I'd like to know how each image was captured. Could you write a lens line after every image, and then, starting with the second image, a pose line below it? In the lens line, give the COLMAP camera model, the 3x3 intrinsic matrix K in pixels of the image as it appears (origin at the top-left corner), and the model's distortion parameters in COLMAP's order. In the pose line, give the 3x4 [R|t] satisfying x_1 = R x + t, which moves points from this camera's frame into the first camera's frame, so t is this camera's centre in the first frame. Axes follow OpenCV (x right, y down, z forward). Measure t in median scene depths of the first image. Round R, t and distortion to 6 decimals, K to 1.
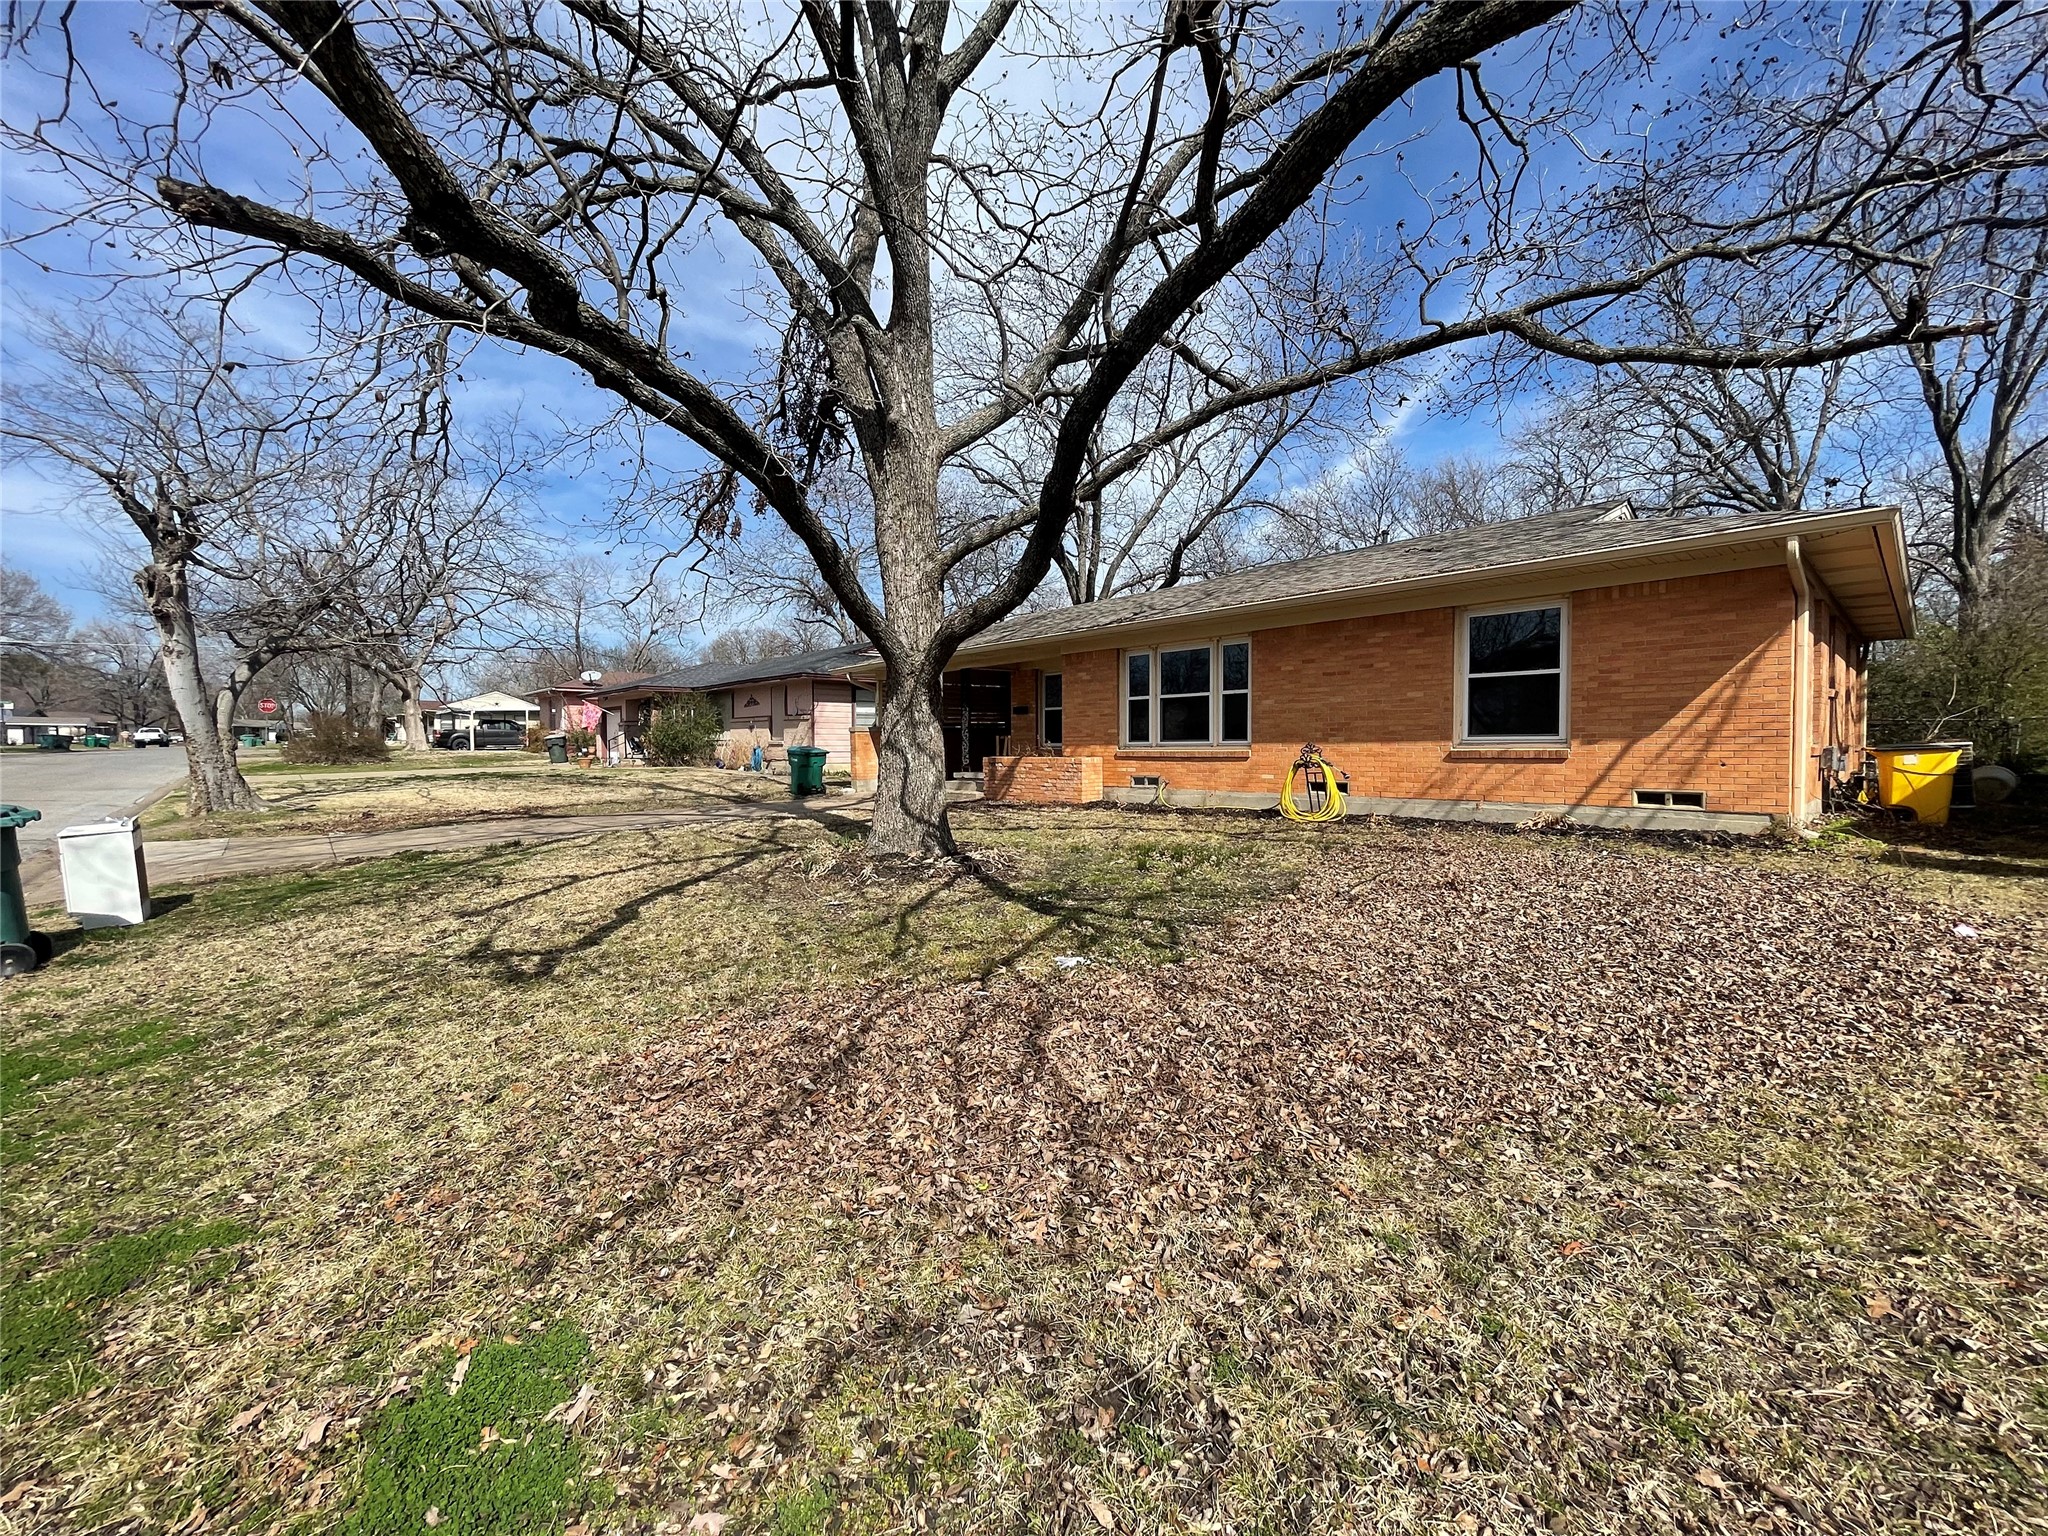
lens RADIAL K [[825.7, 0, 1027.0], [0, 825.7, 763.1], [0, 0, 1]] dist [-0.002570, -0.000445]
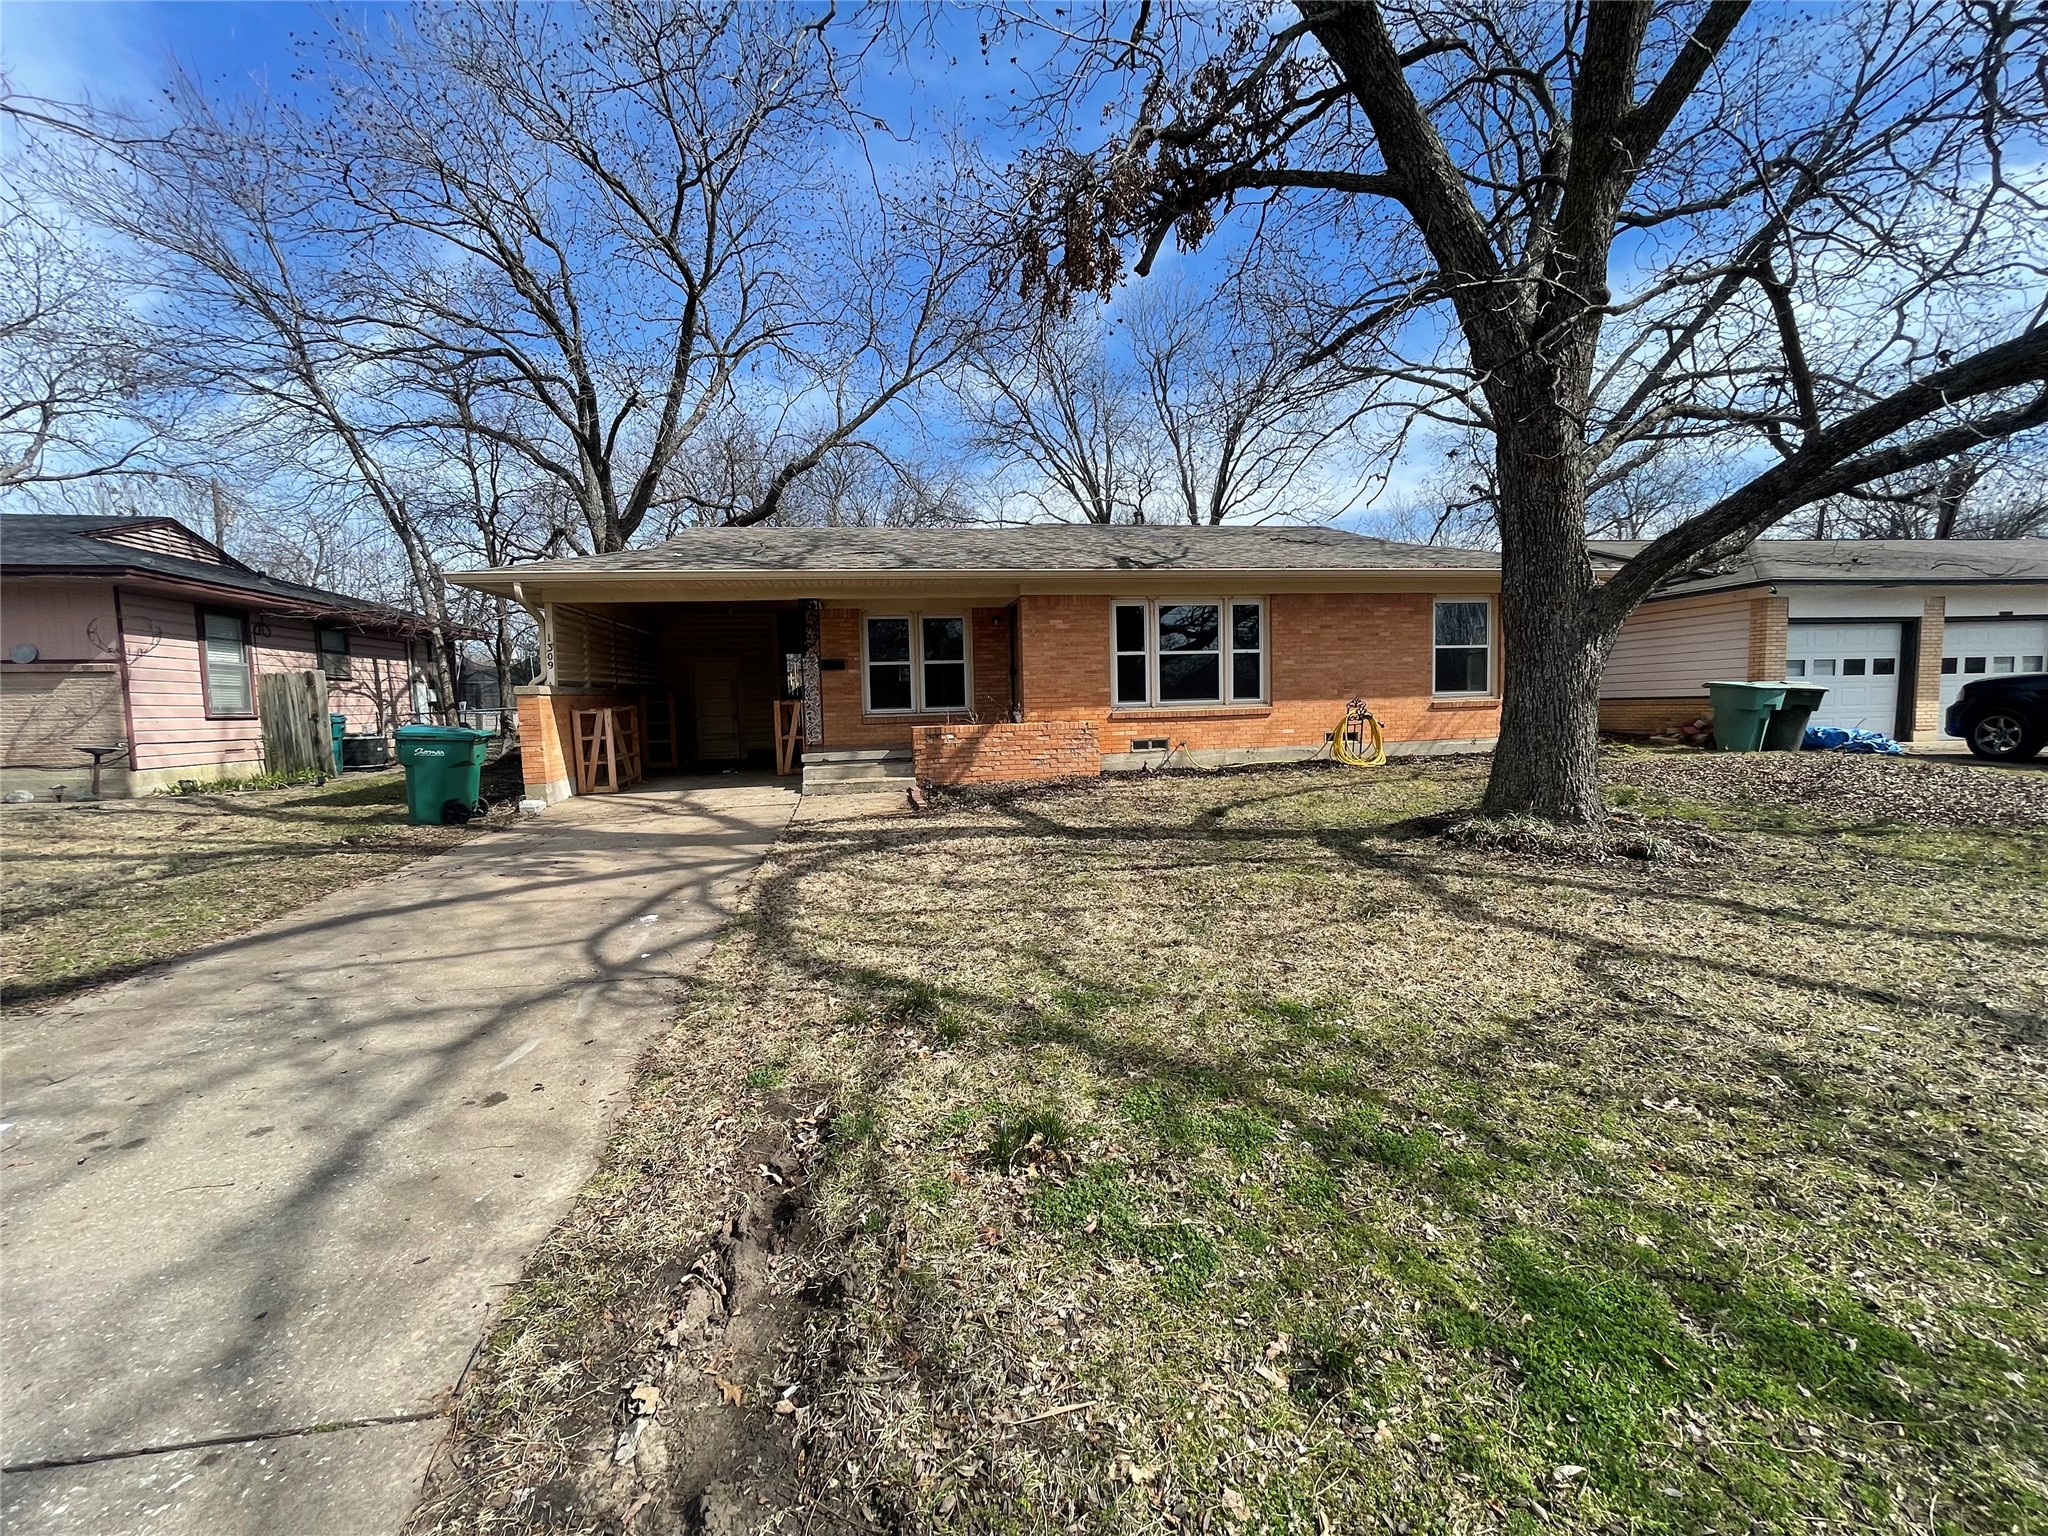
lens RADIAL K [[825.7, 0, 1024.9], [0, 825.7, 769.6], [0, 0, 1]] dist [-0.002570, -0.000445]
pose [[0.509571, -0.058994, 0.858404, -0.748188], [0.045480, 0.998099, 0.041596, 0.005537], [-0.859225, 0.017844, 0.511286, 0.689680]]
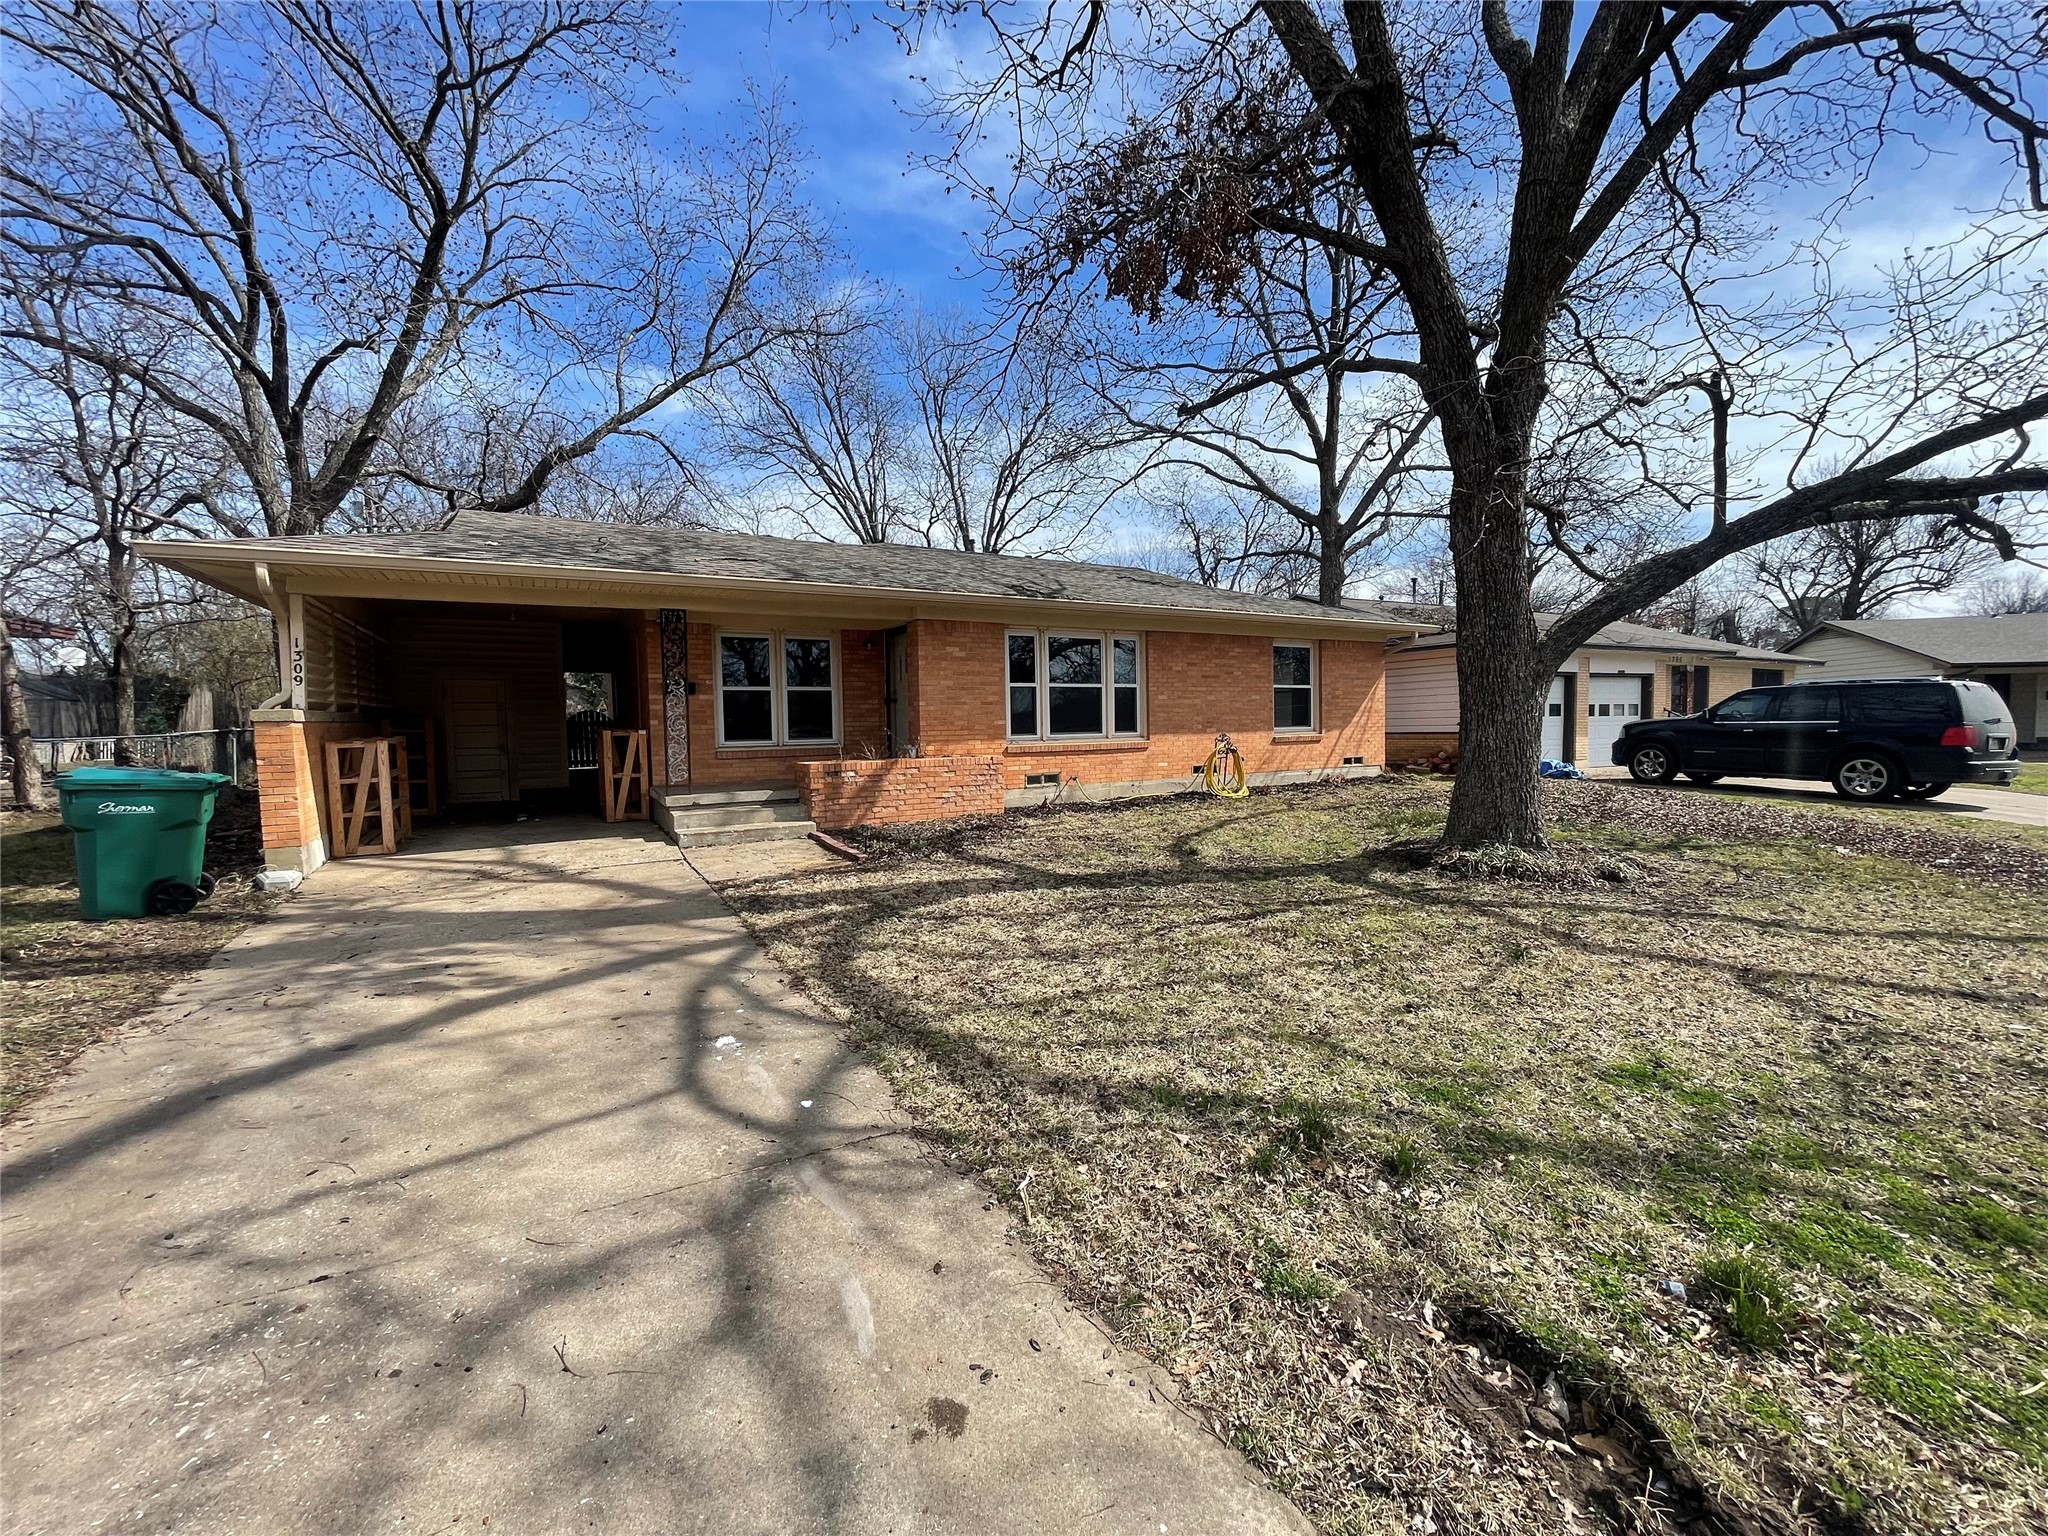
lens RADIAL K [[825.7, 0, 1028.2], [0, 825.7, 770.4], [0, 0, 1]] dist [-0.002570, -0.000445]
pose [[0.186176, -0.034726, 0.981902, -0.762487], [0.048110, 0.998499, 0.026191, -0.012043], [-0.981338, 0.042363, 0.187567, 0.896573]]
